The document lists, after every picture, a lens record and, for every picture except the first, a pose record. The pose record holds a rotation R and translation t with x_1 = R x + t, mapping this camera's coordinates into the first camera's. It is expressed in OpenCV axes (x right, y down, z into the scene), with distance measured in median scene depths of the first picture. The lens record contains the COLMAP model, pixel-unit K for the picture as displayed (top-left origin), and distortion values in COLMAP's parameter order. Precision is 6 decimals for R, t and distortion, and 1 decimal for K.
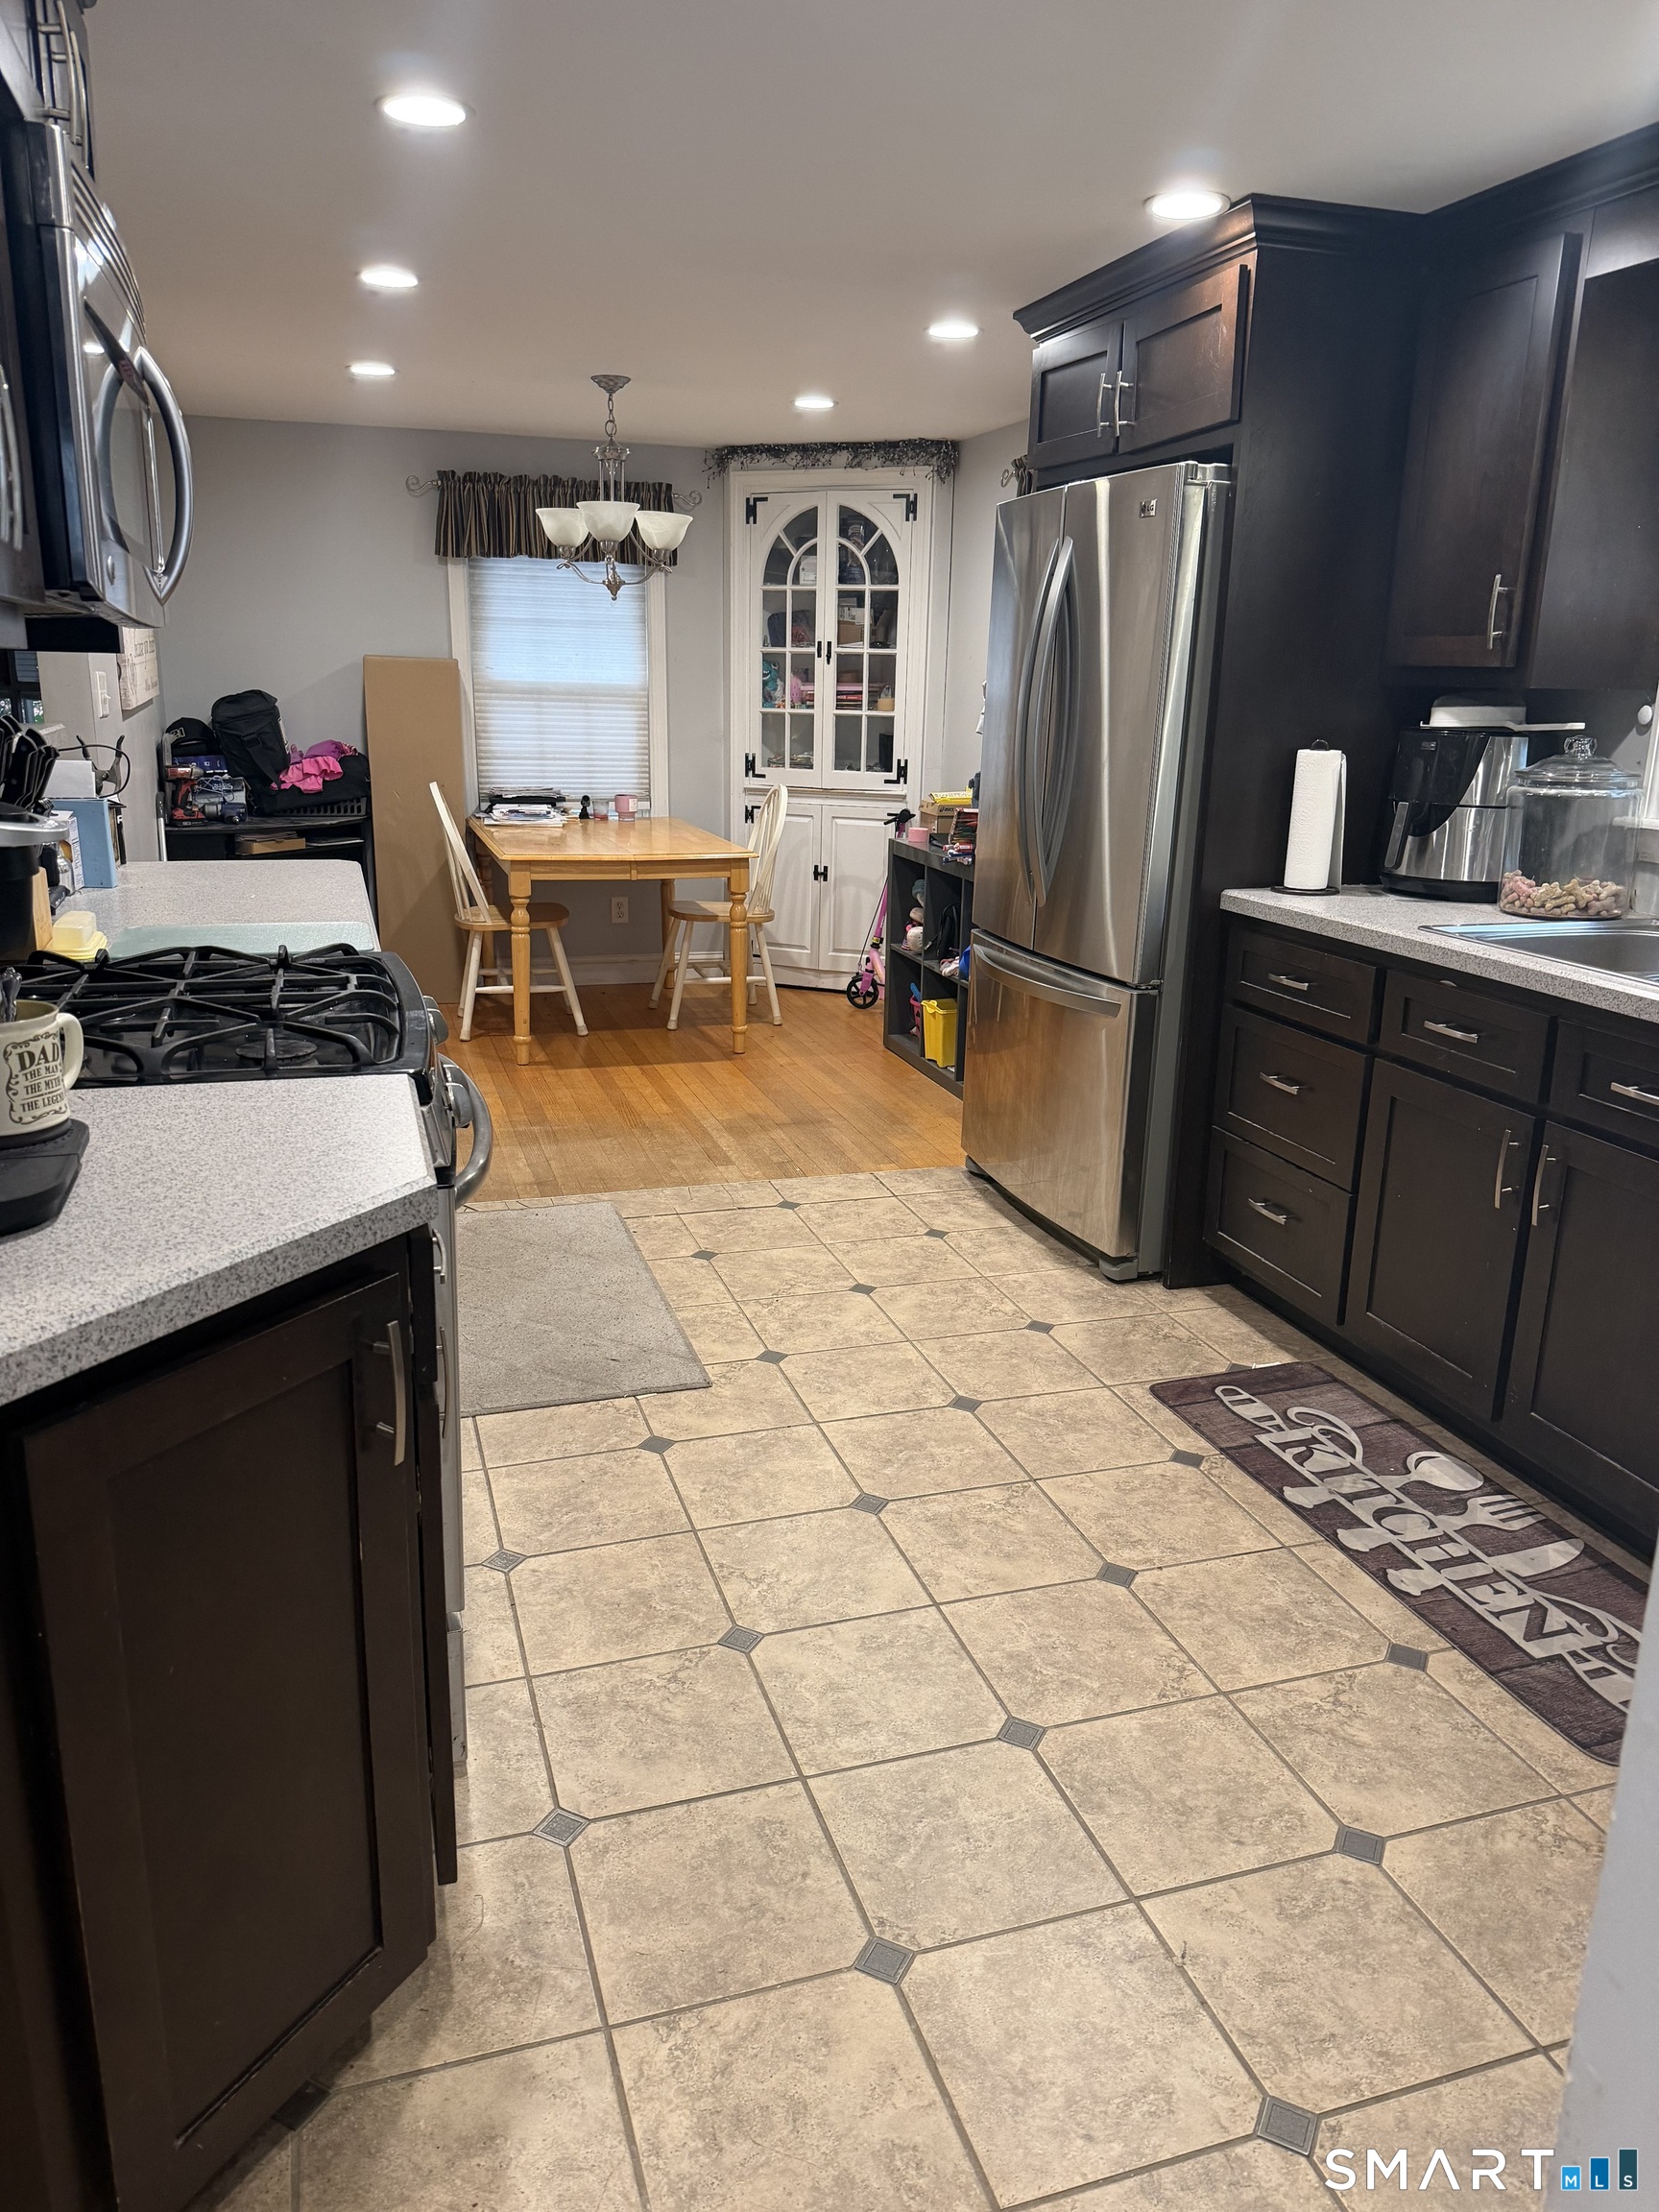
lens RADIAL K [[1559.6, 0, 831.9], [0, 1559.6, 1100.1], [0, 0, 1]] dist [0.075359, -0.002659]
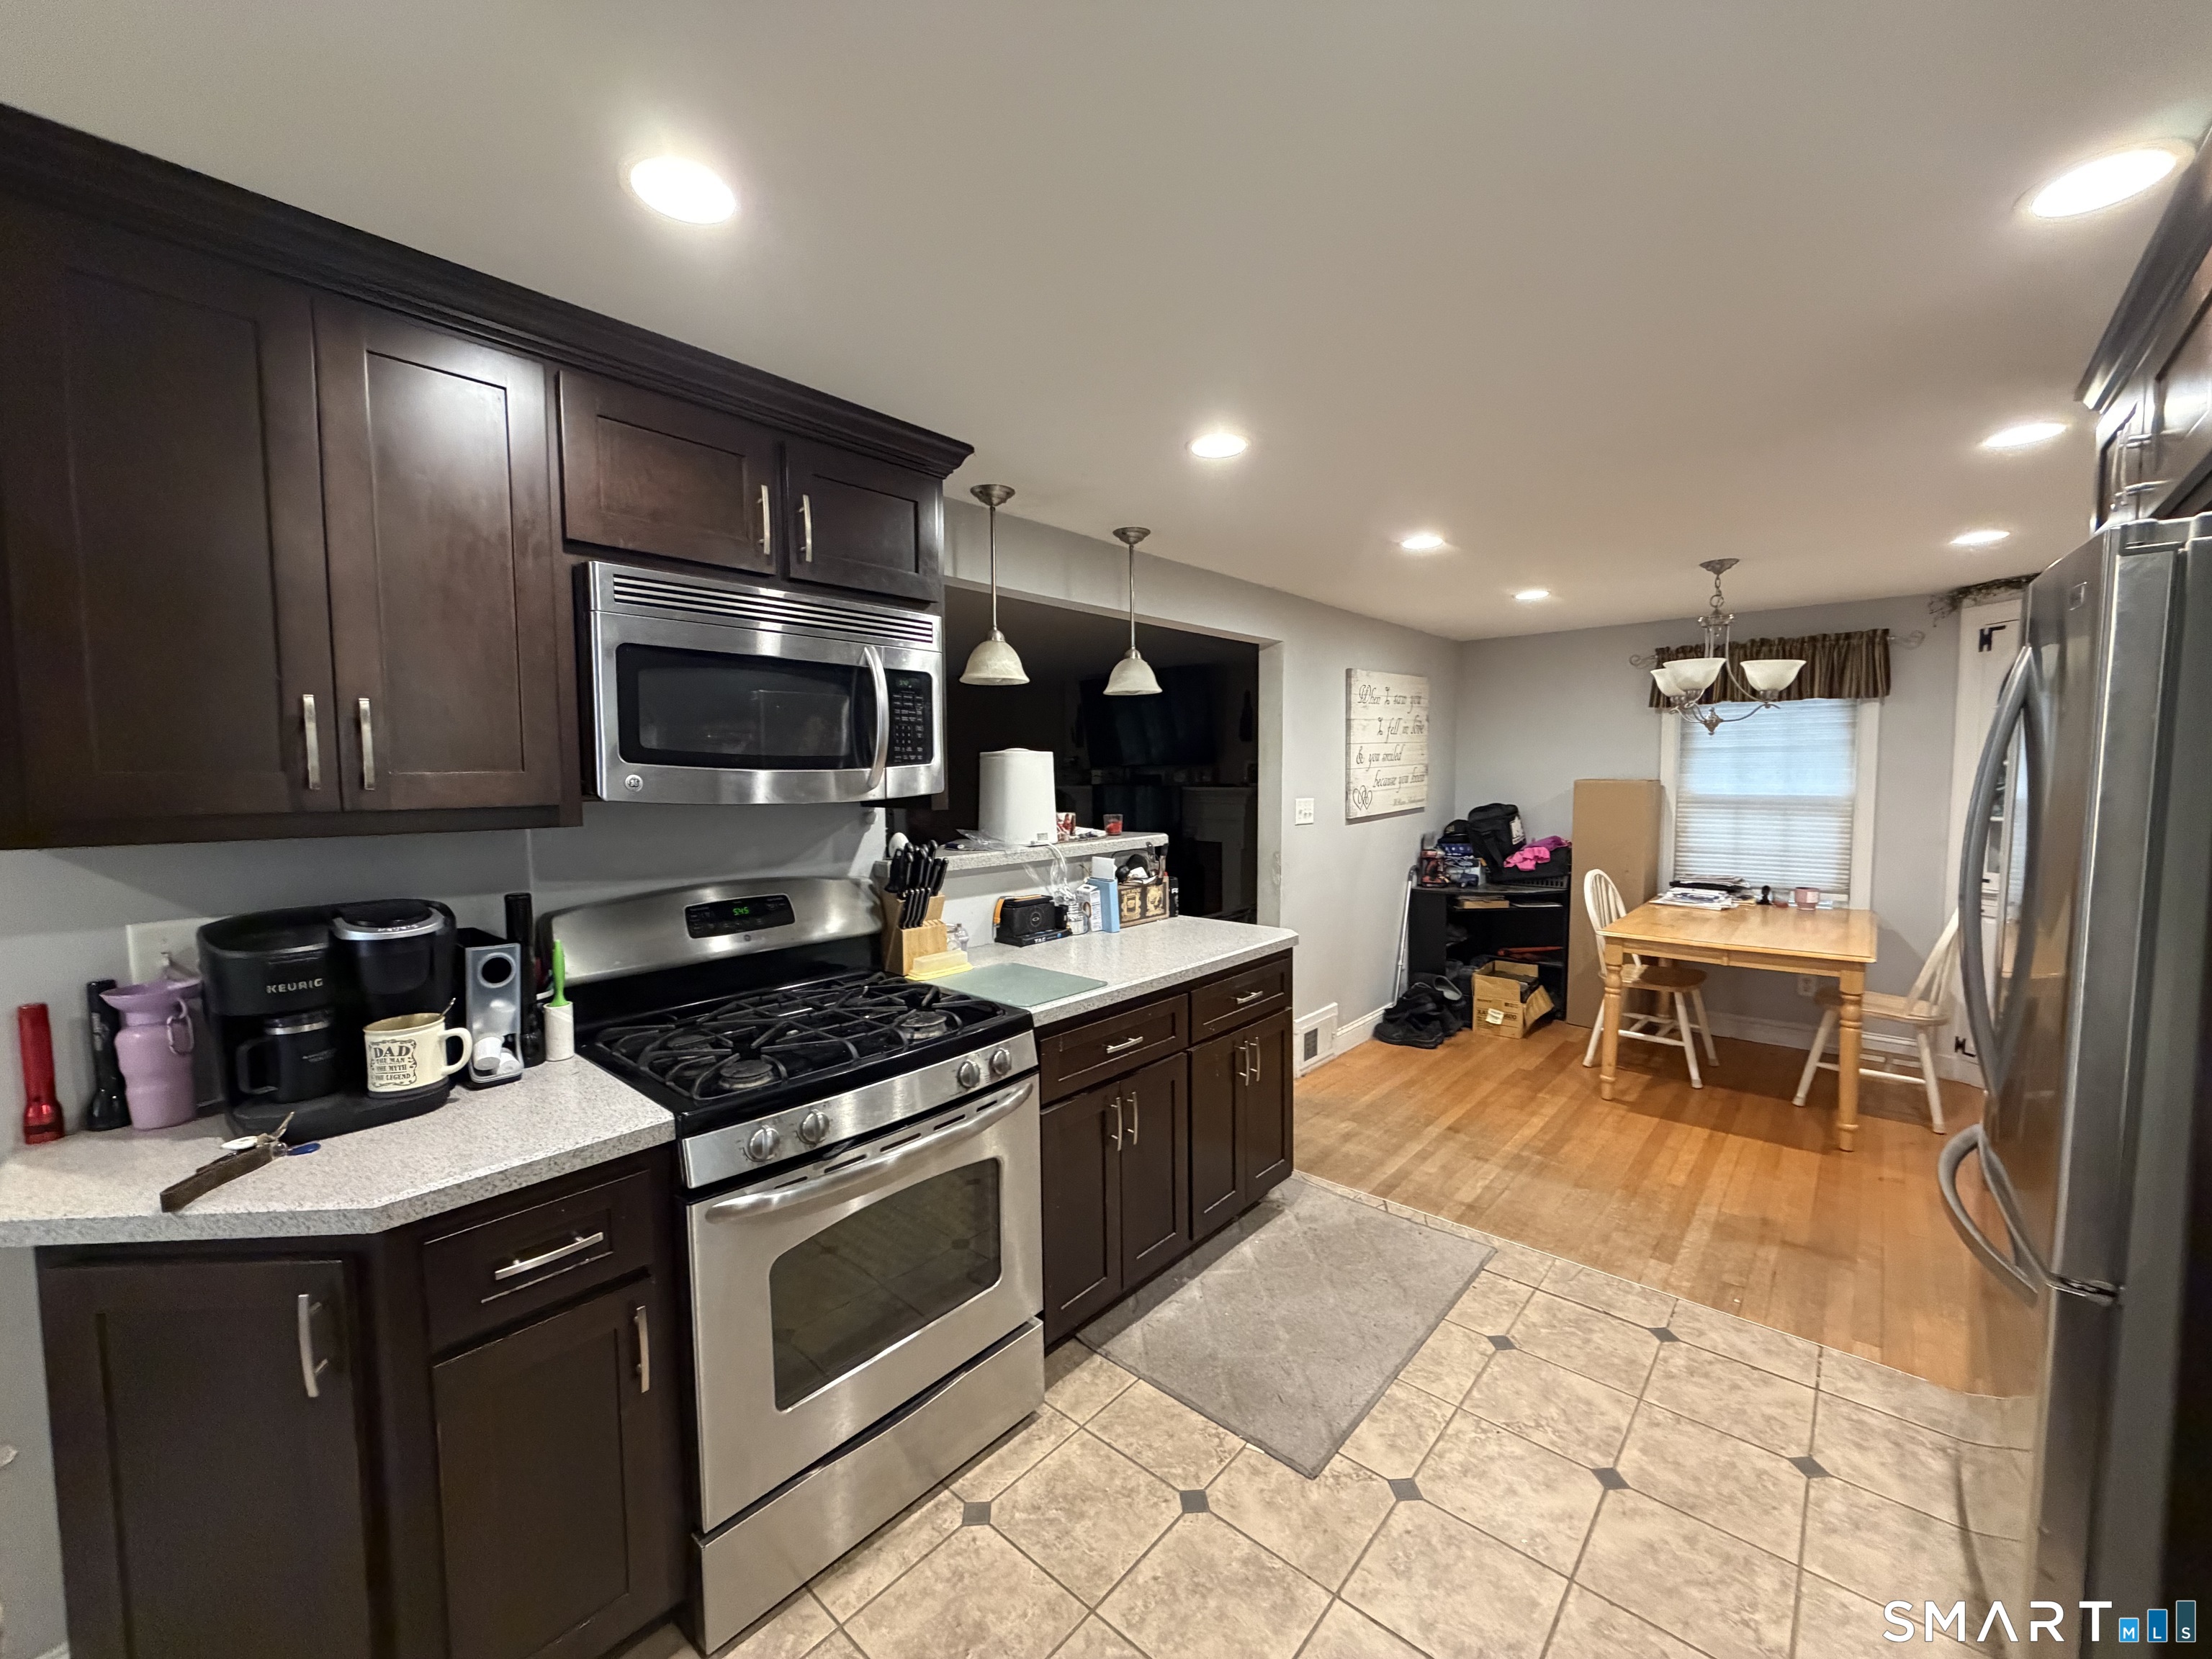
lens RADIAL K [[872.6, 0, 1087.8], [0, 872.6, 821.2], [0, 0, 1]] dist [-0.001852, 0.000103]
pose [[0.498910, 0.023509, -0.866335, 0.286560], [-0.206424, 0.974086, -0.092443, -0.134113], [0.841711, 0.224954, 0.490834, 0.410958]]
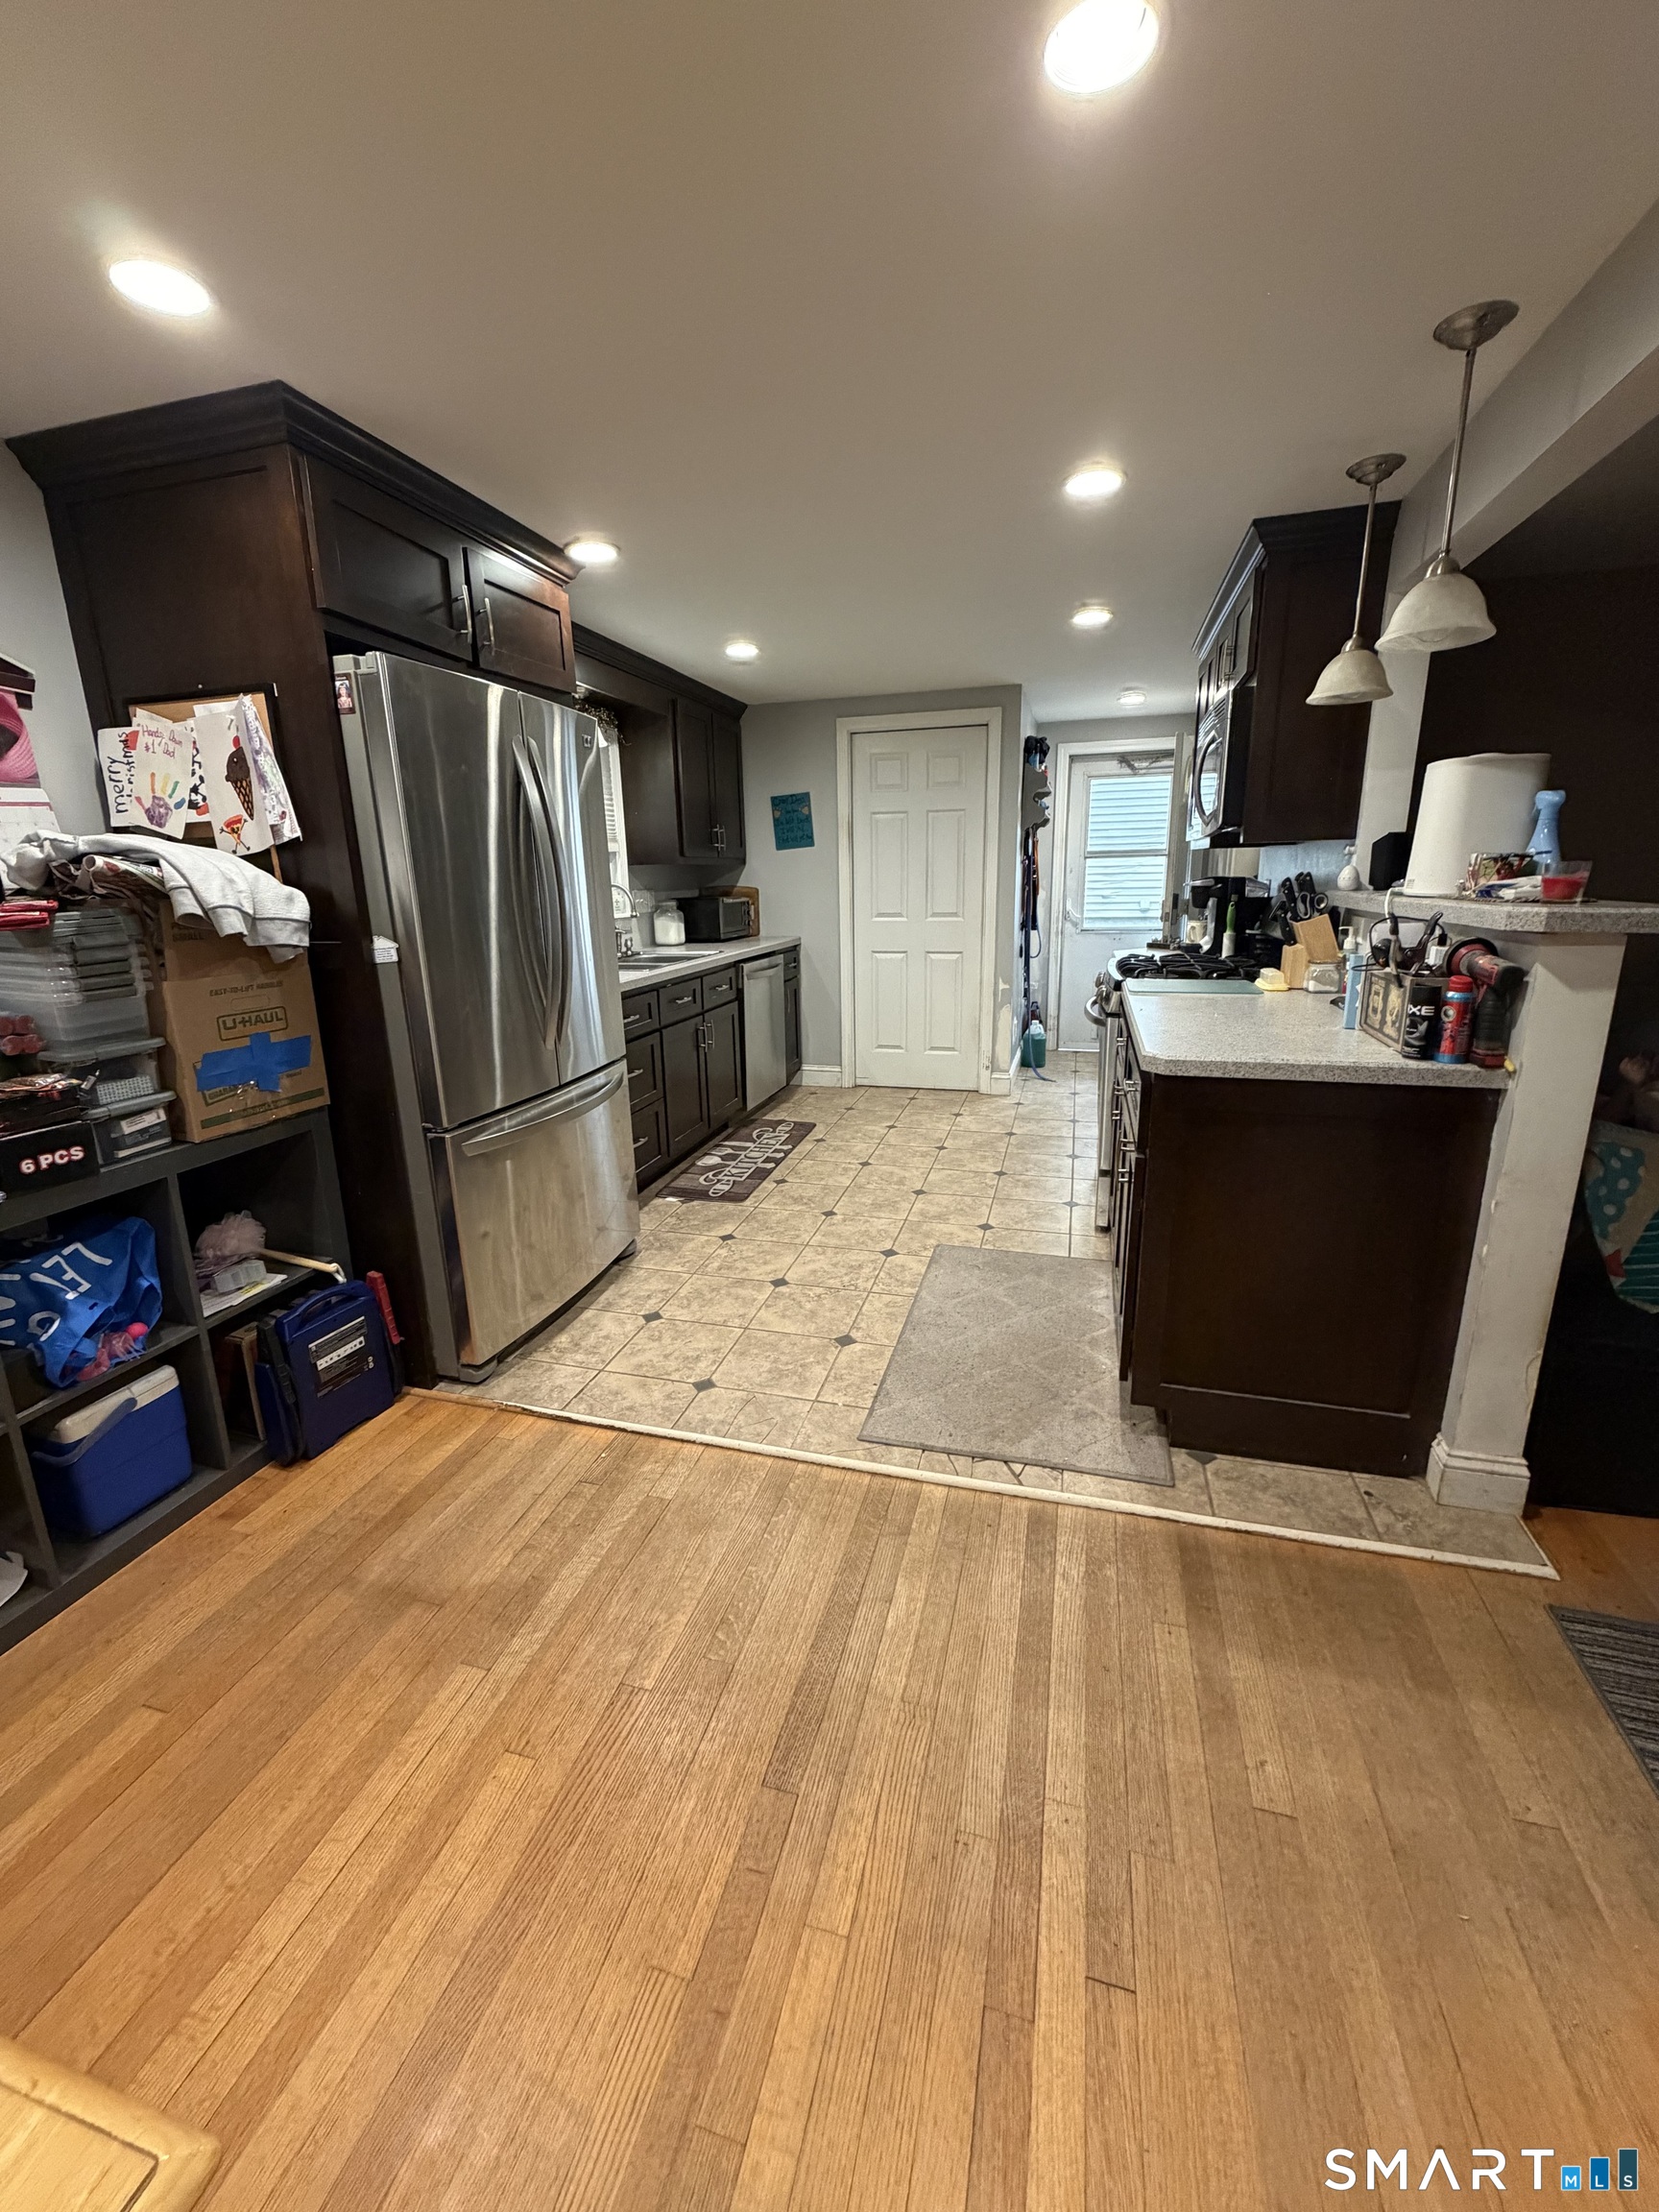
lens RADIAL K [[872.6, 0, 830.0], [0, 872.6, 1100.4], [0, 0, 1]] dist [-0.001852, 0.000103]
pose [[-0.834639, -0.141630, 0.532277, -0.407354], [0.148124, 0.873059, 0.464573, -0.375971], [-0.530507, 0.466594, -0.707710, 1.425839]]
